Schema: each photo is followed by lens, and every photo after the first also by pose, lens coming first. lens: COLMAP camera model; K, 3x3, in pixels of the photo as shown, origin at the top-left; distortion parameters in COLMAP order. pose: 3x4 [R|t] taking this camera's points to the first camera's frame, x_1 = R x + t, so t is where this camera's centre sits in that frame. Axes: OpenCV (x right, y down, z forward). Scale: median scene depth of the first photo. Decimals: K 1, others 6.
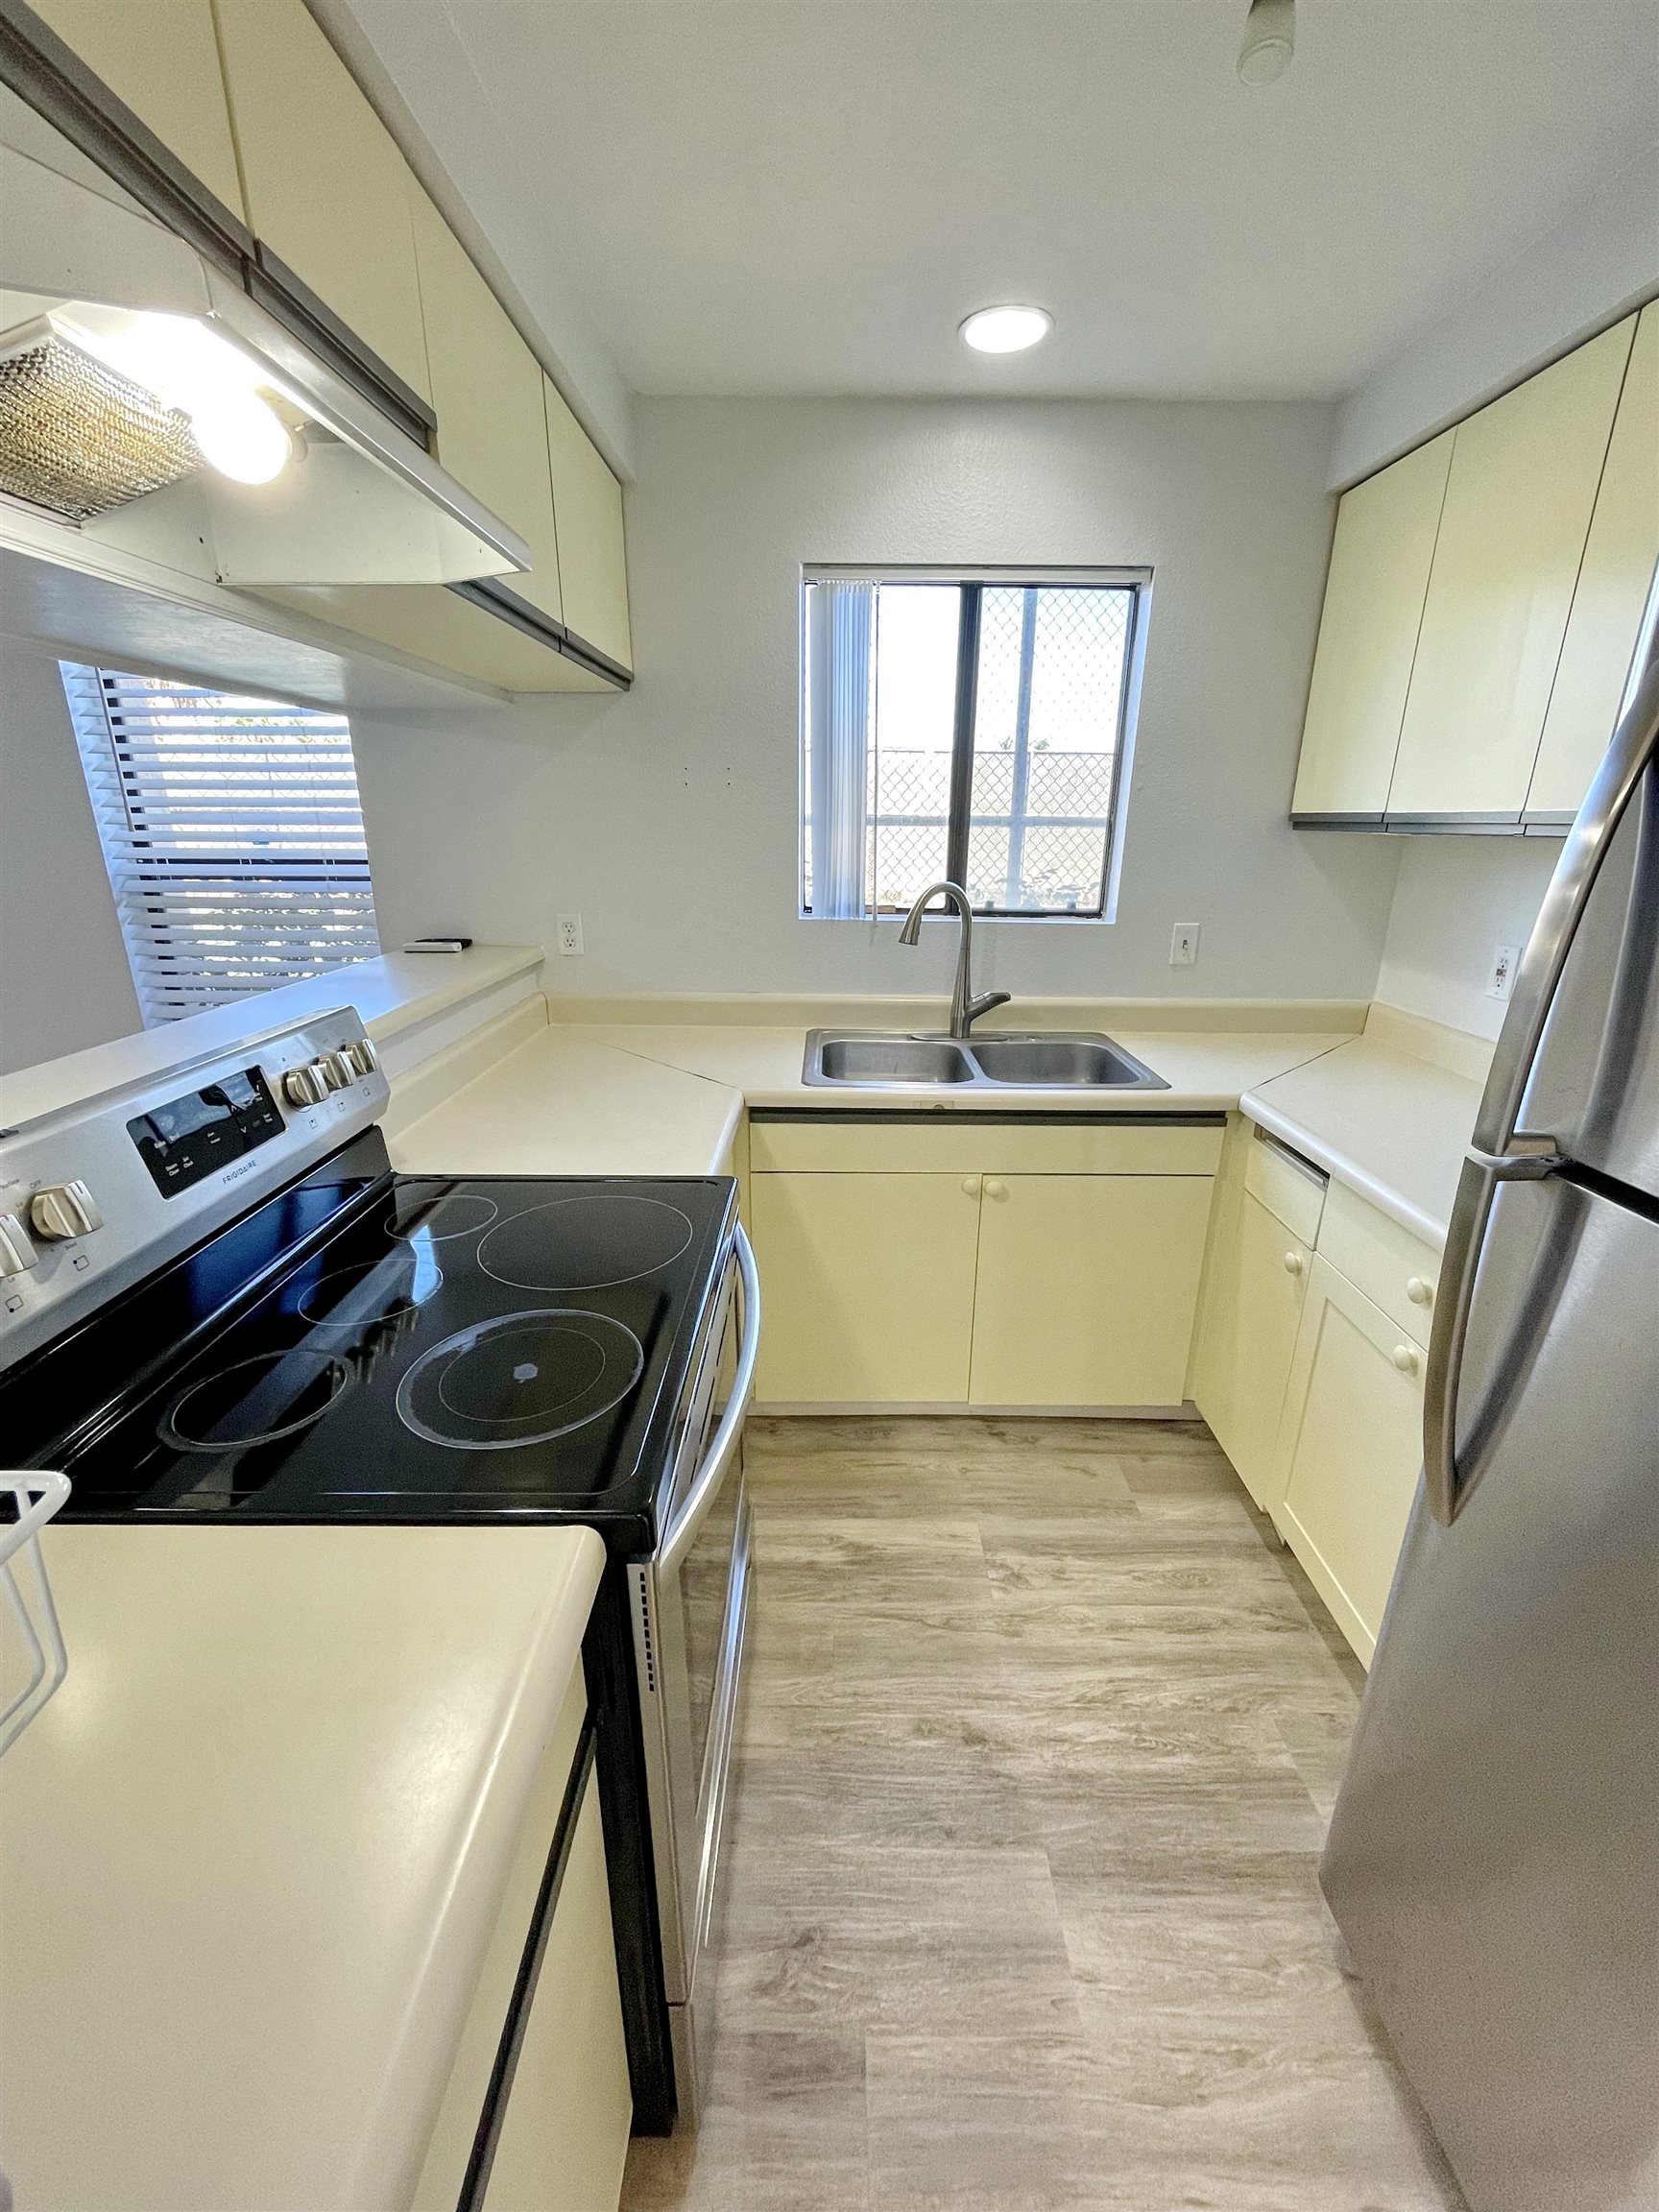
lens RADIAL K [[894.6, 0, 832.3], [0, 894.6, 1111.0], [0, 0, 1]] dist [0.000503, -0.000293]
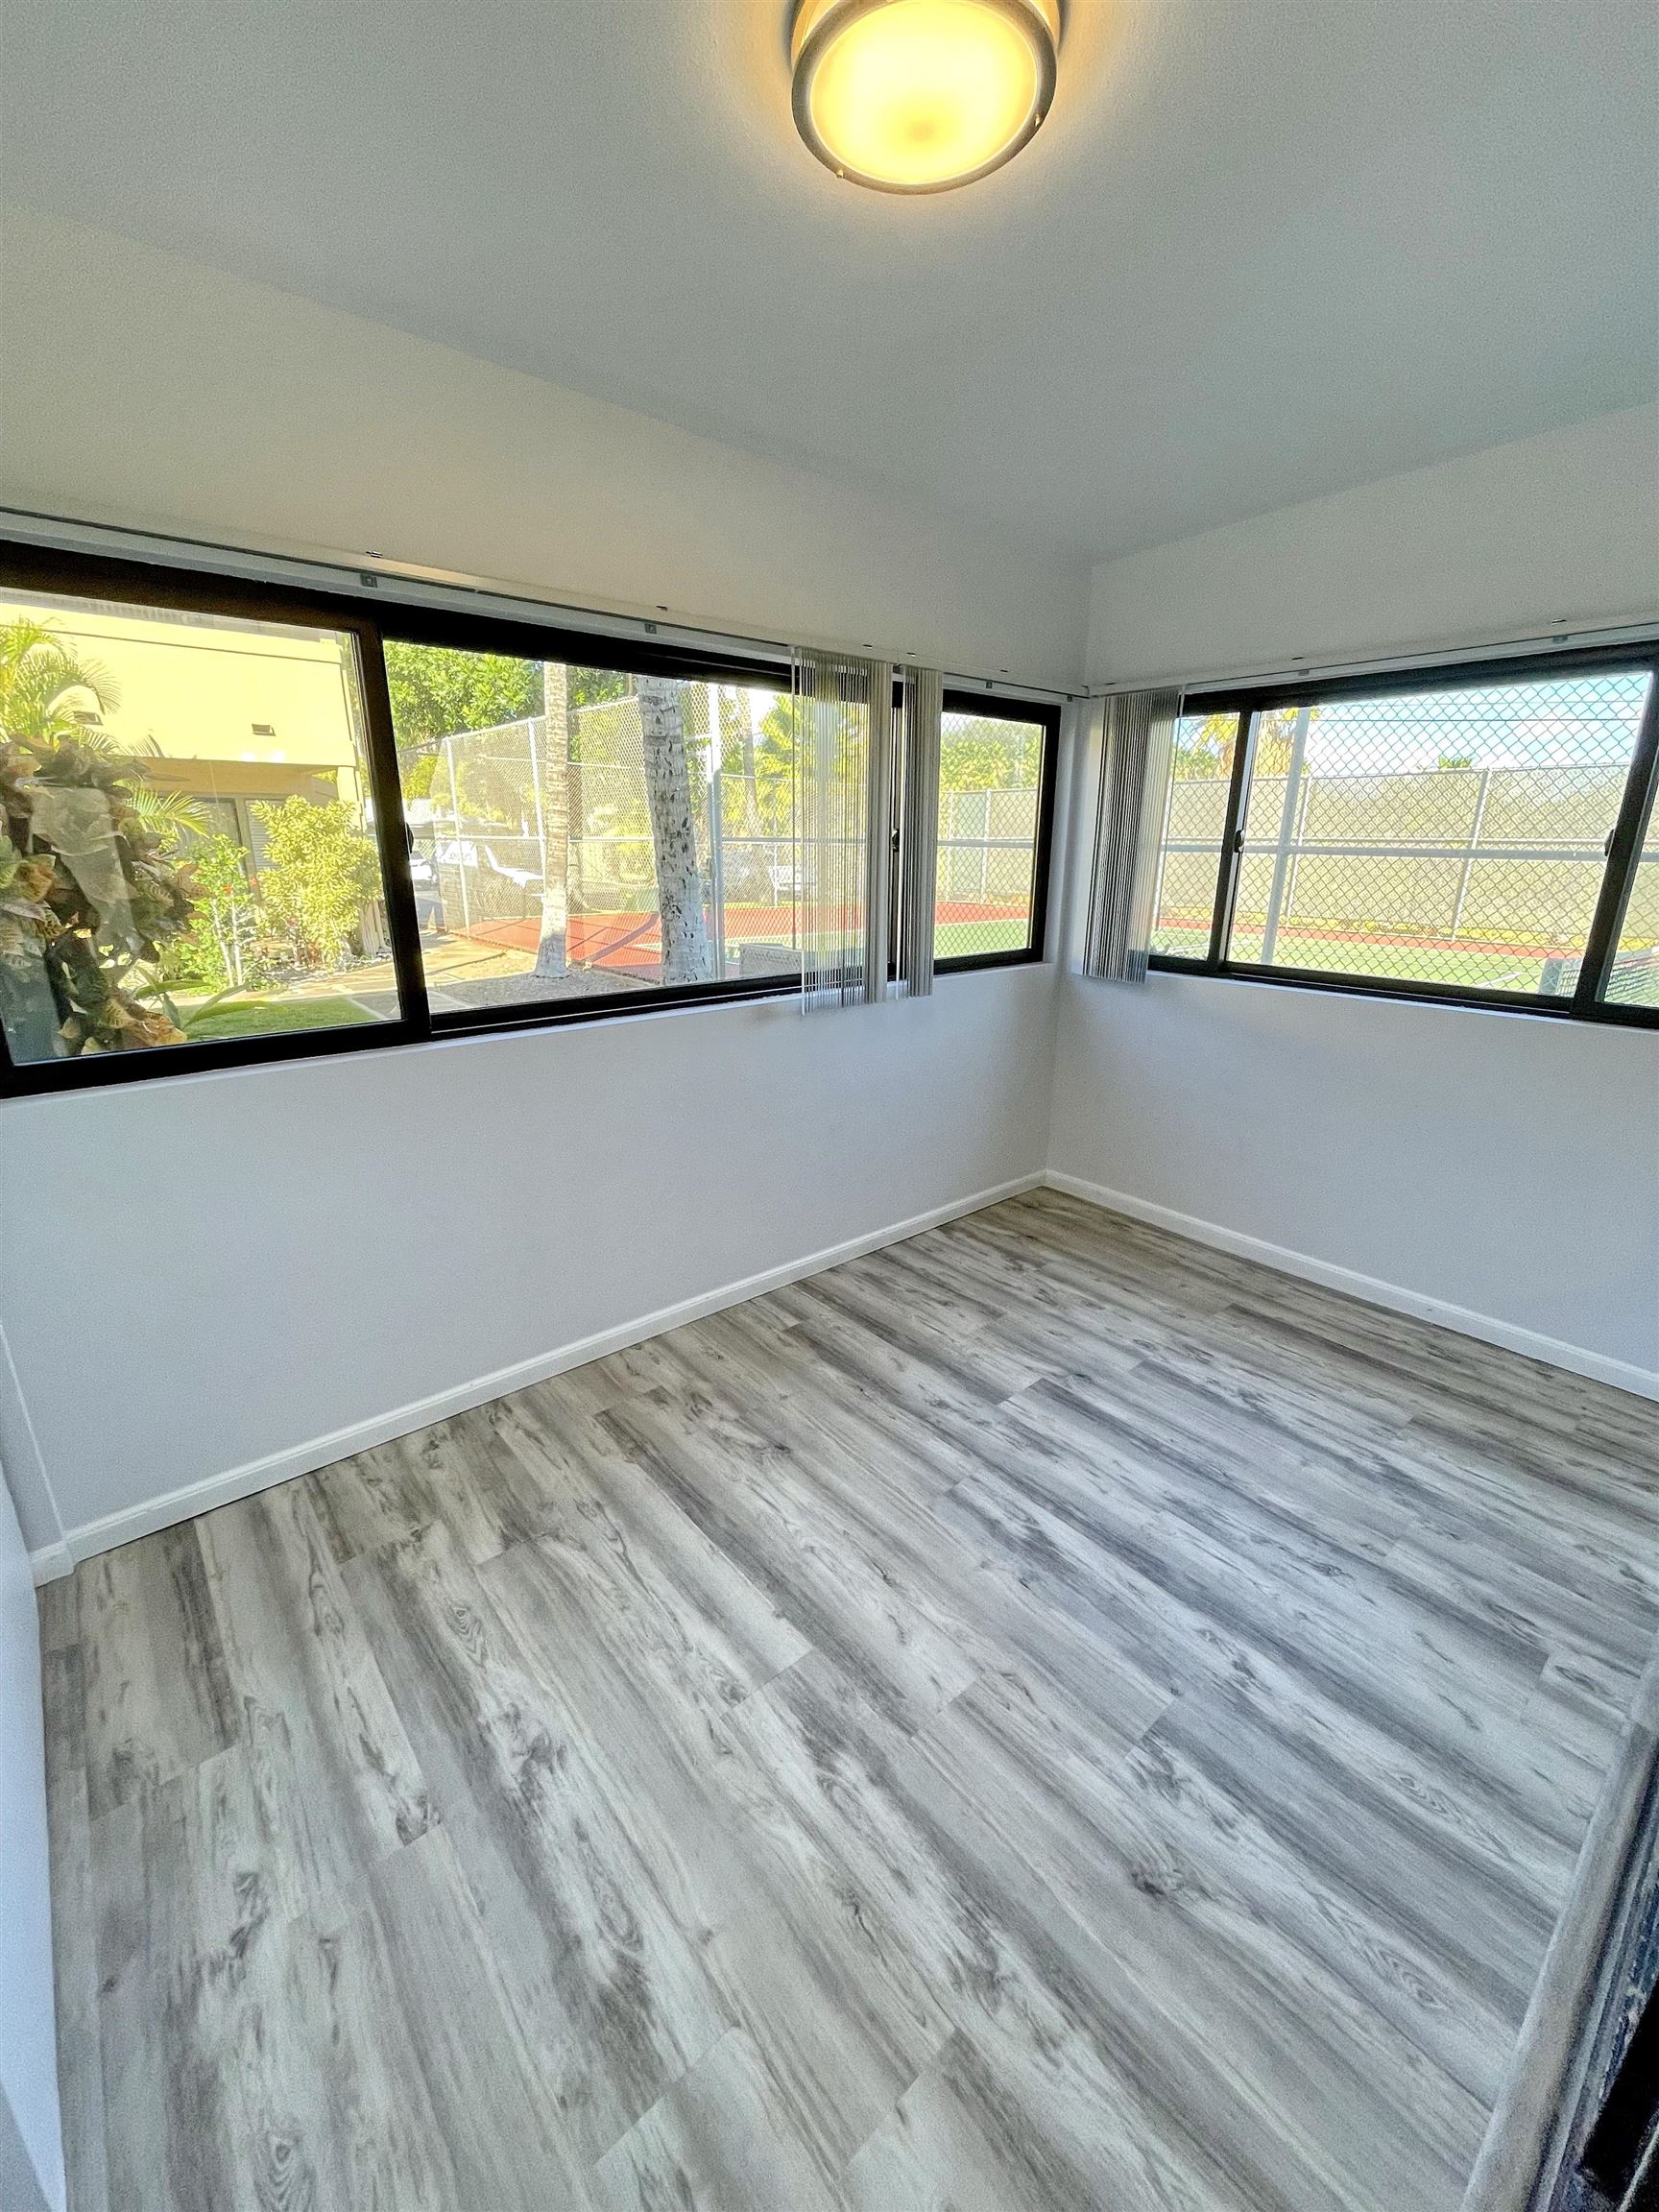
lens RADIAL K [[894.6, 0, 828.3], [0, 894.6, 1106.4], [0, 0, 1]] dist [0.000503, -0.000293]
pose [[0.648065, 0.216222, -0.730246, 0.513226], [-0.241817, 0.967653, 0.071914, -0.015434], [0.722175, 0.129981, 0.679389, 0.039816]]
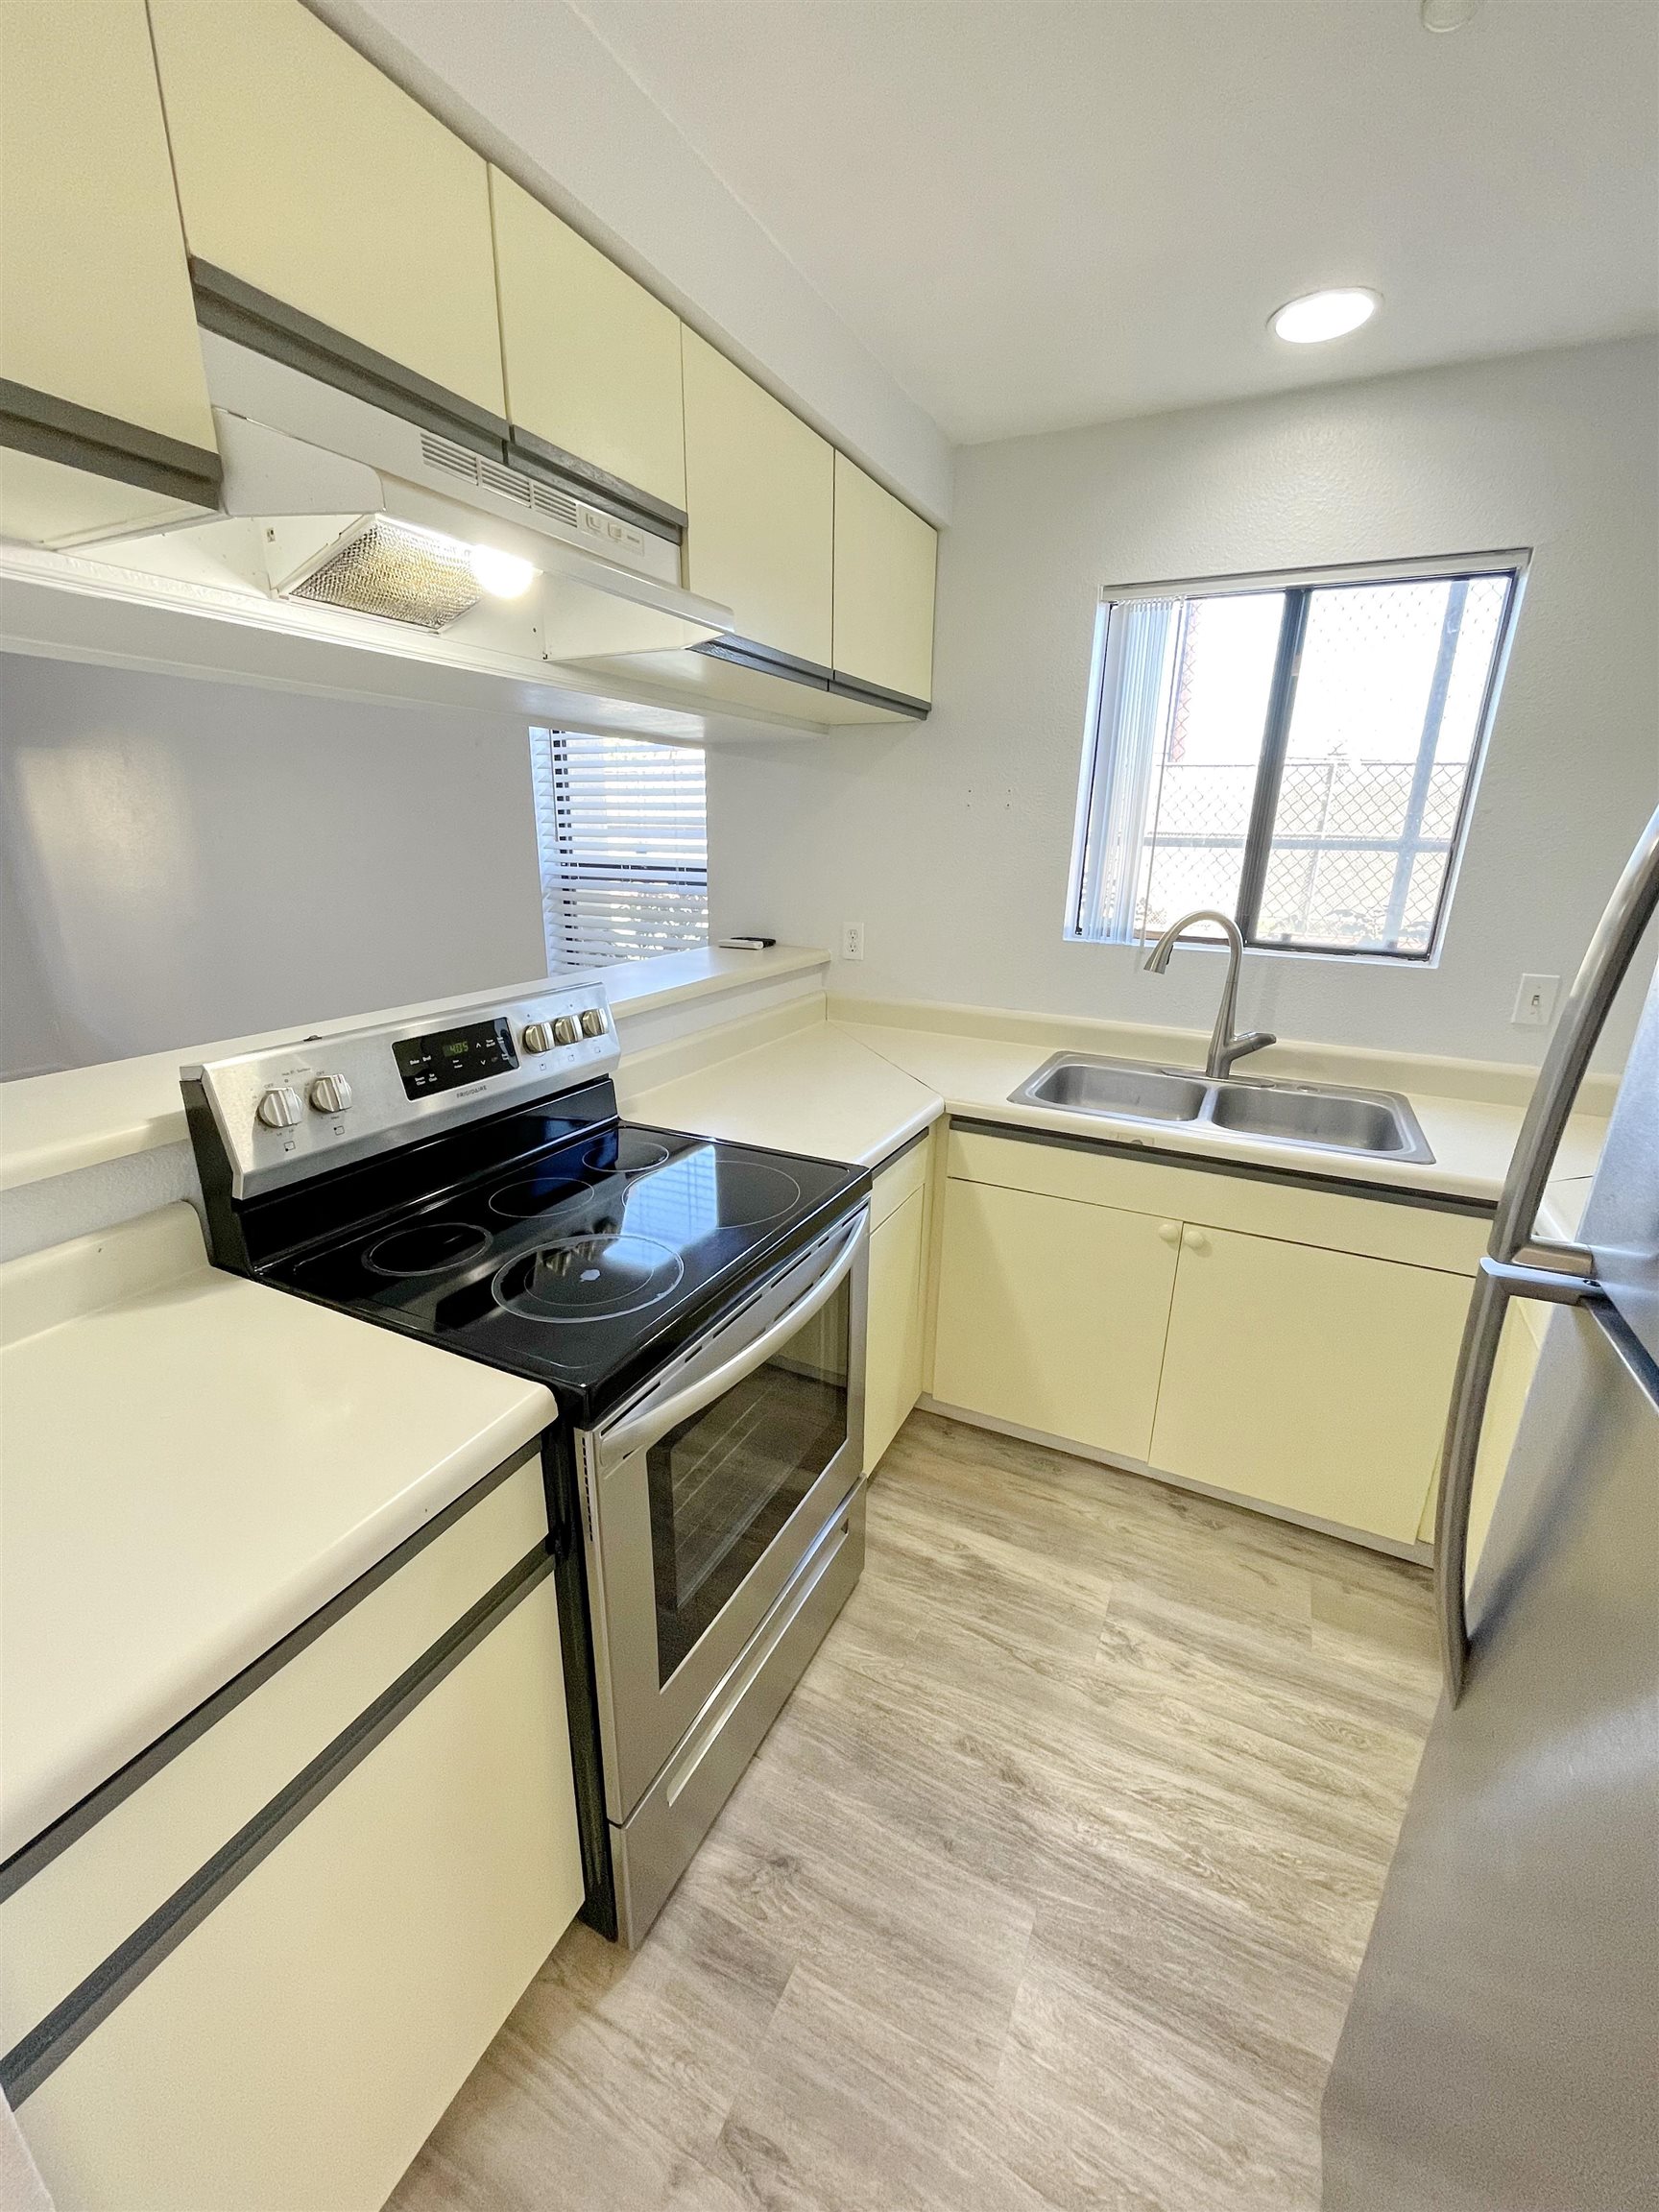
lens RADIAL K [[894.6, 0, 829.2], [0, 894.6, 1111.3], [0, 0, 1]] dist [0.000503, -0.000293]
pose [[0.896750, 0.142830, -0.418854, 0.222164], [-0.149789, 0.988582, 0.016416, -0.003662], [0.416416, 0.048018, 0.907905, -0.006386]]
